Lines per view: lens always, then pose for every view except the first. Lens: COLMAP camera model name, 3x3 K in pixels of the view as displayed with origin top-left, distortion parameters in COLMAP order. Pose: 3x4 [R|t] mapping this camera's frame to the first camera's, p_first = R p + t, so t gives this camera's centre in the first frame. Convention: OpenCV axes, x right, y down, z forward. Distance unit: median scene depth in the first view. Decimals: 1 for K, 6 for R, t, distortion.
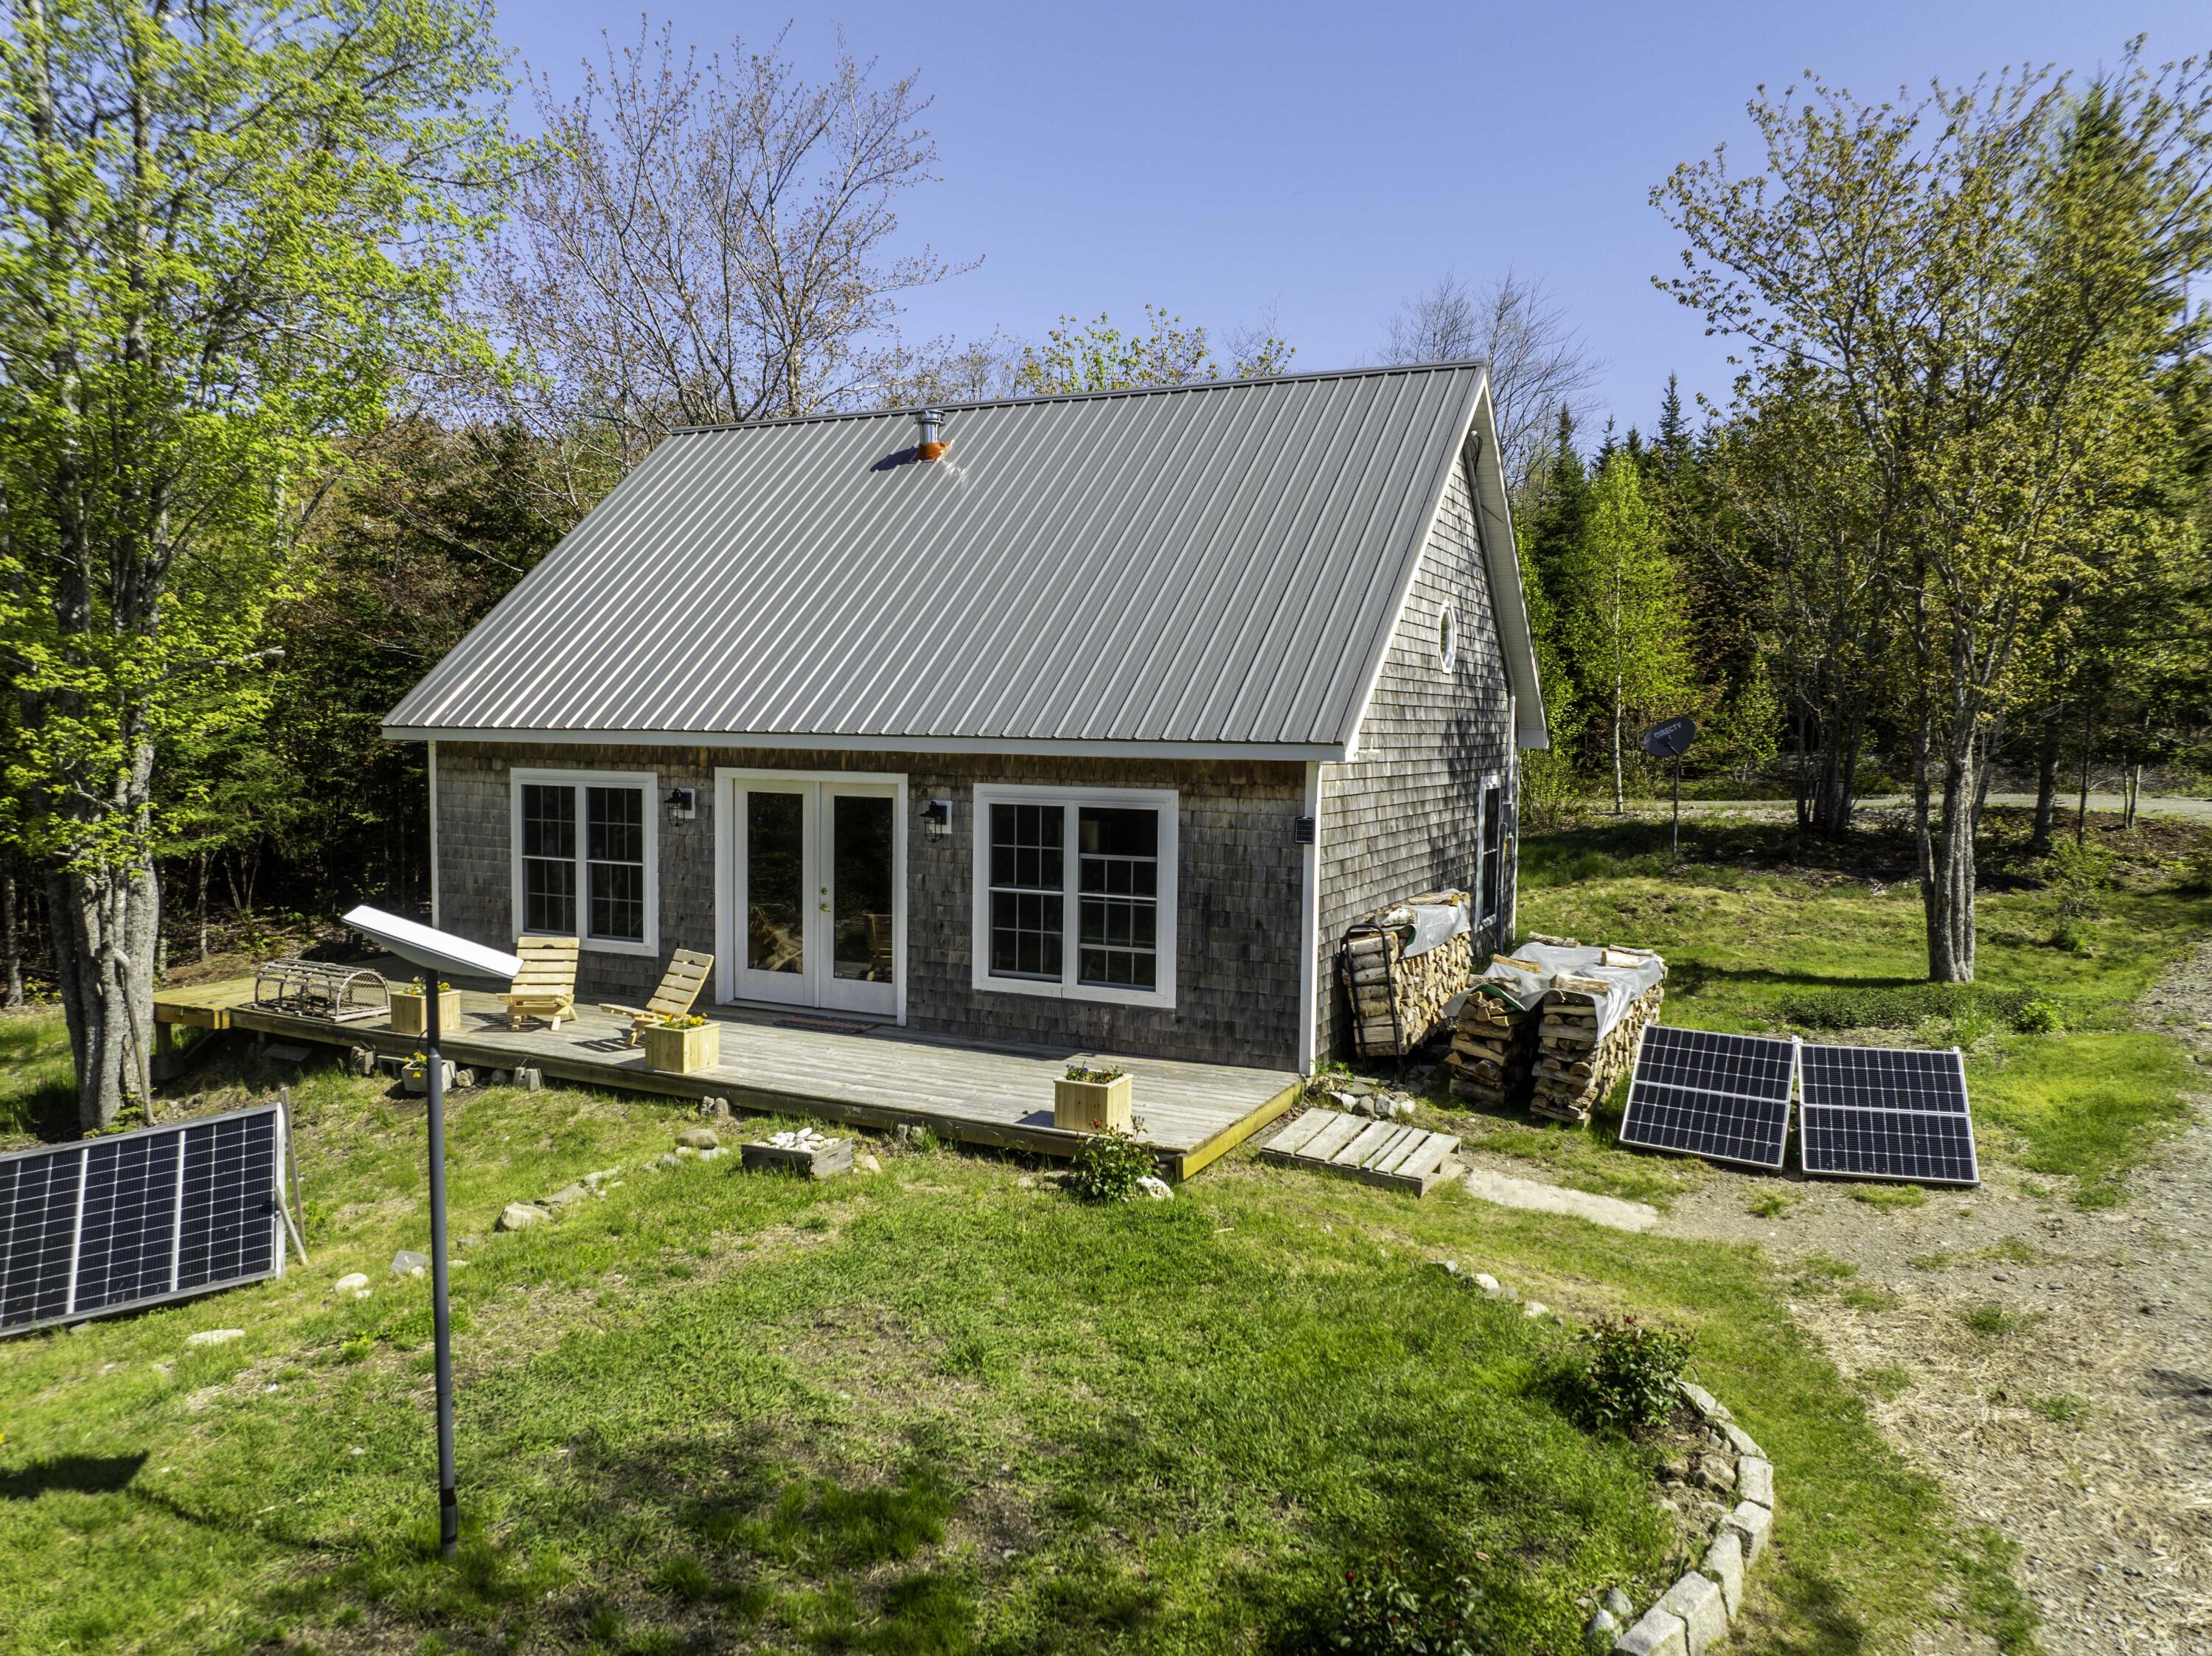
lens RADIAL K [[1648.4, 0, 1106.0], [0, 1648.4, 828.0], [0, 0, 1]] dist [0.000638, -0.064074]
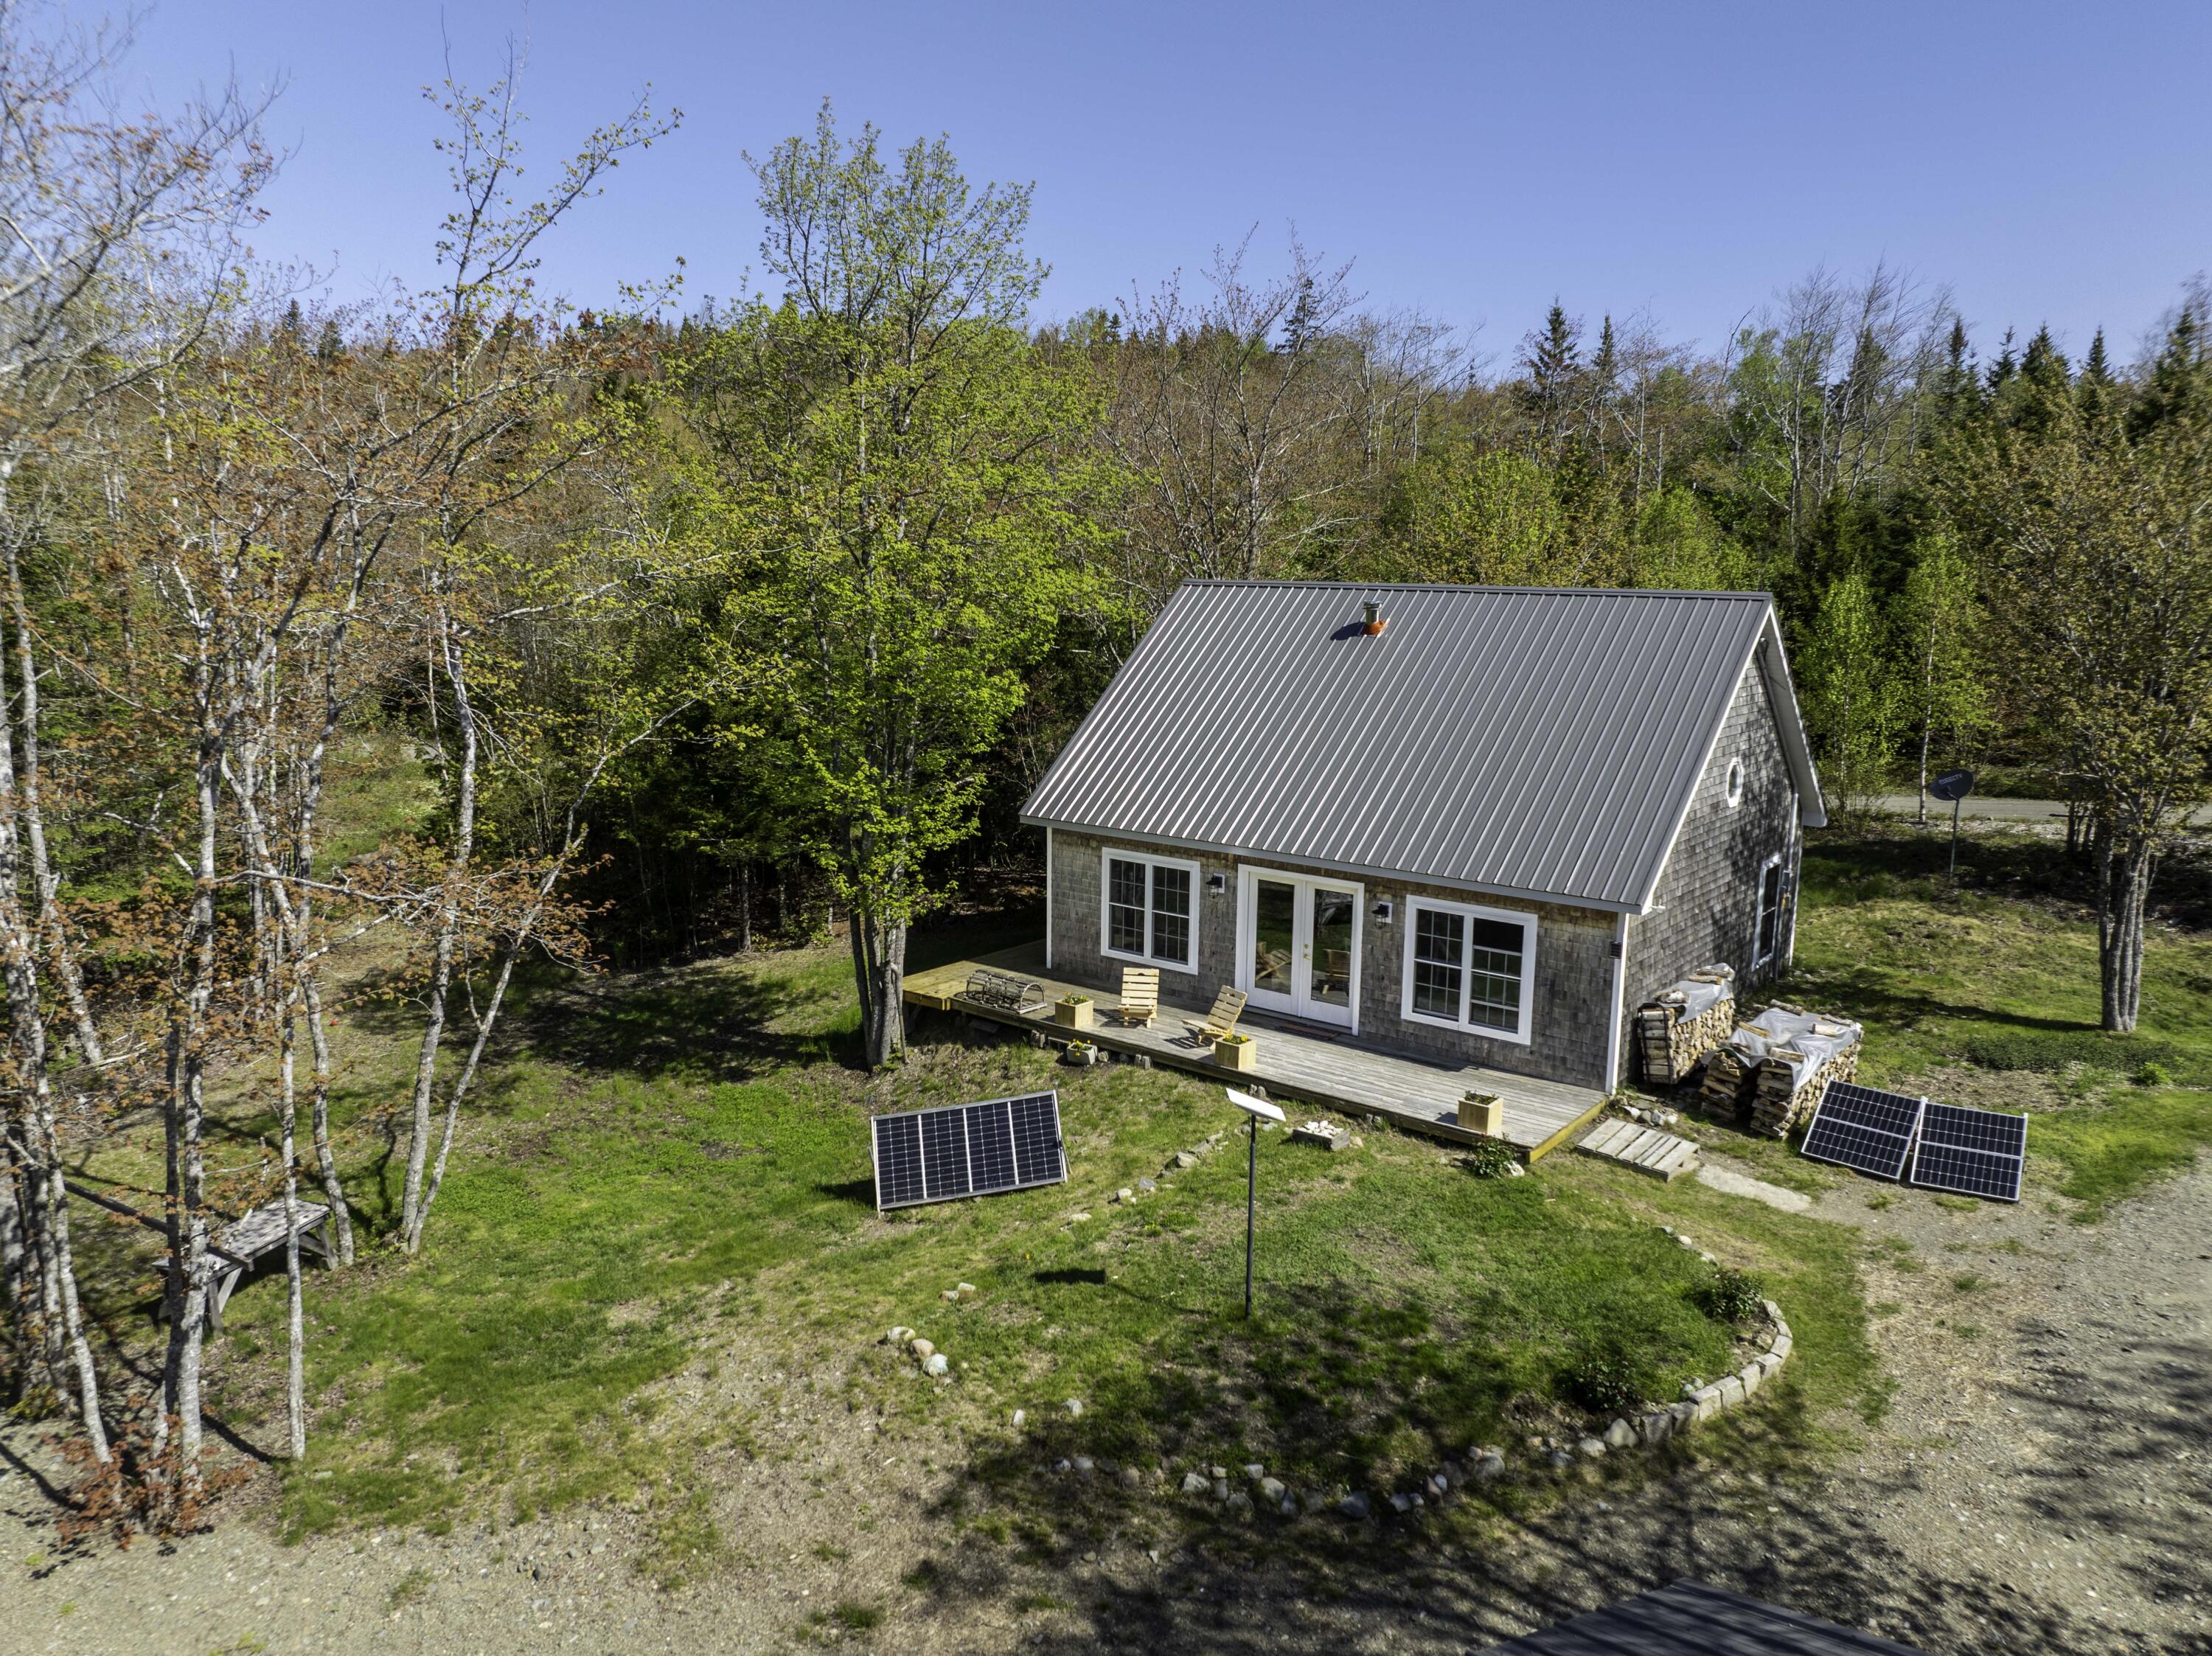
lens RADIAL K [[1531.0, 0, 1096.6], [0, 1531.0, 872.9], [0, 0, 1]] dist [-0.017008, -0.006573]
pose [[0.971731, 0.036100, -0.233315, -0.028895], [-0.011808, 0.994435, 0.104686, -0.219491], [0.235796, -0.098971, 0.966750, -0.567983]]
